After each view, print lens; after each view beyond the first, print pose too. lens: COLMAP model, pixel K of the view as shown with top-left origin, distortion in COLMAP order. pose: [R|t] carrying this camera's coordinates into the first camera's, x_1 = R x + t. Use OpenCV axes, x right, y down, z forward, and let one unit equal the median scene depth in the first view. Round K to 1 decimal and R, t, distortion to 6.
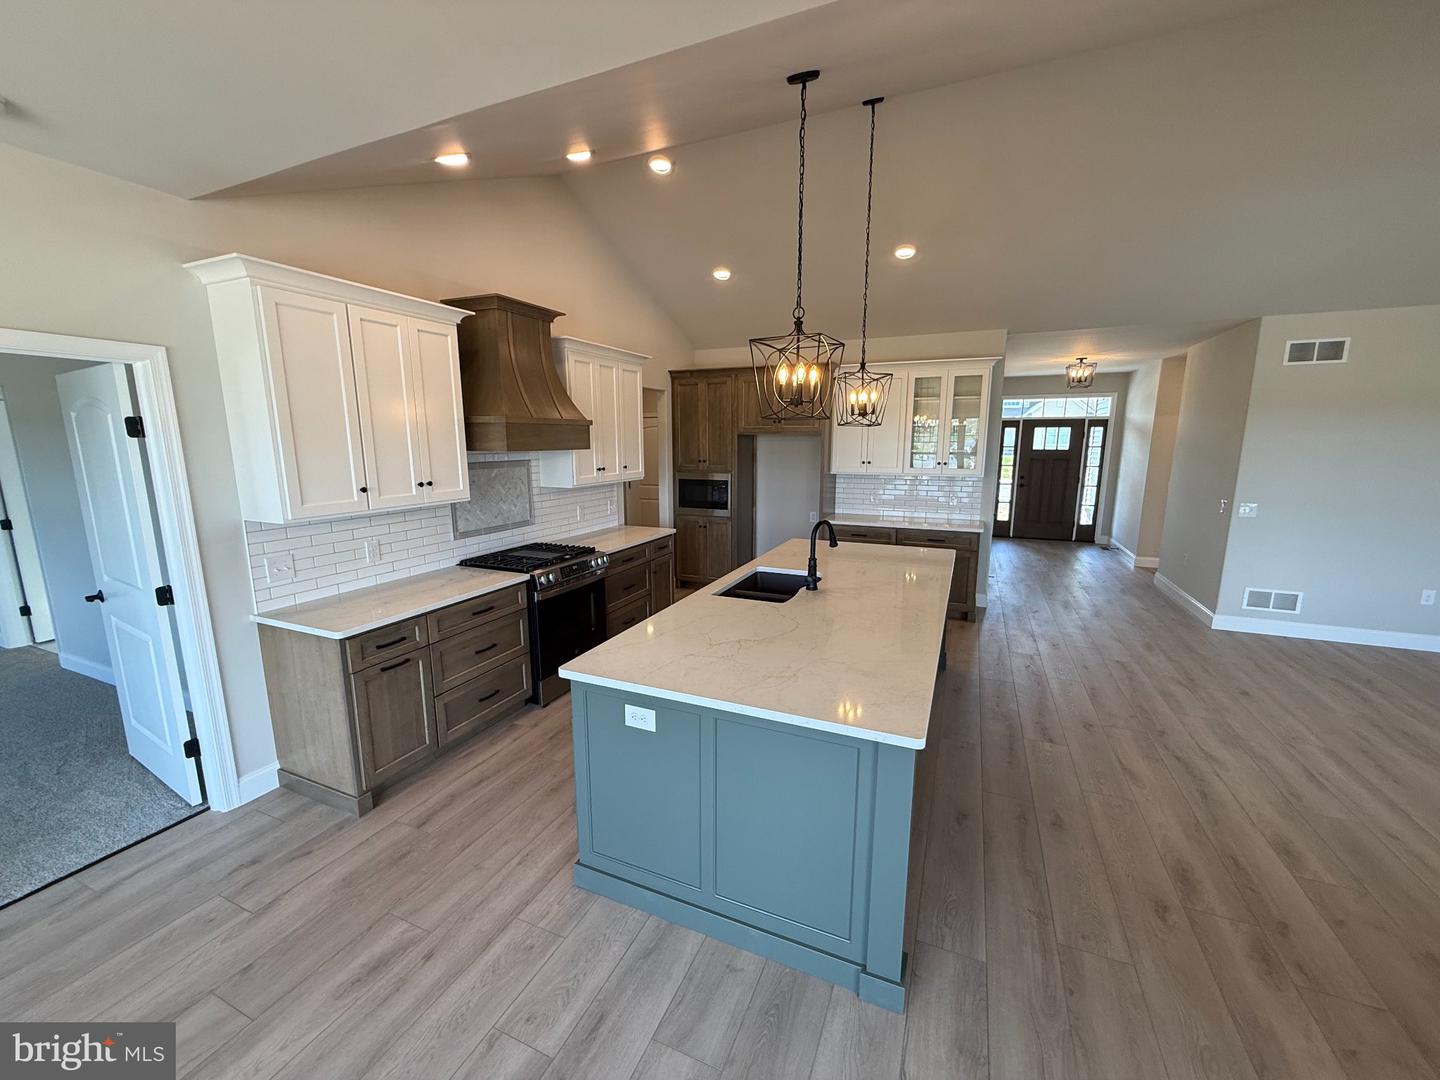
lens RADIAL K [[575.8, 0, 720.5], [0, 575.8, 541.4], [0, 0, 1]] dist [0.008501, -0.000952]
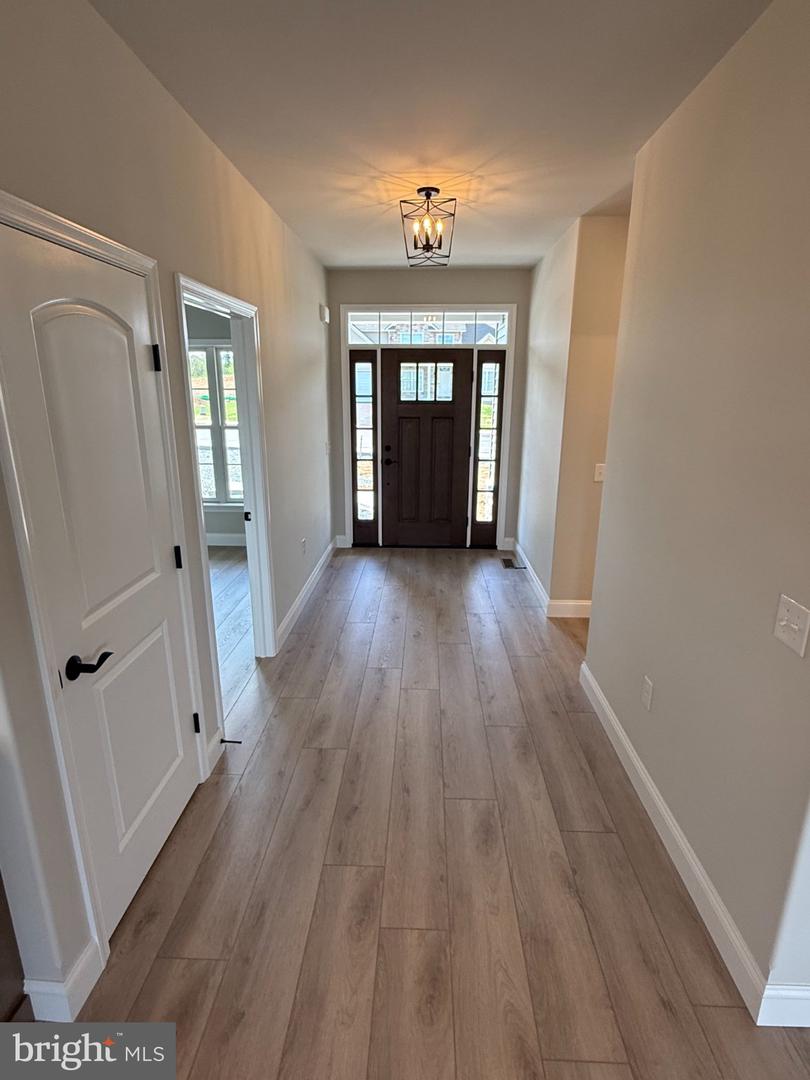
lens RADIAL K [[576.1, 0, 405.7], [0, 576.1, 539.7], [0, 0, 1]] dist [0.004090, 0.000409]
pose [[0.930261, -0.089996, 0.355689, 0.327820], [0.057907, 0.993313, 0.099878, -0.077244], [-0.362299, -0.072316, 0.929252, 0.444378]]
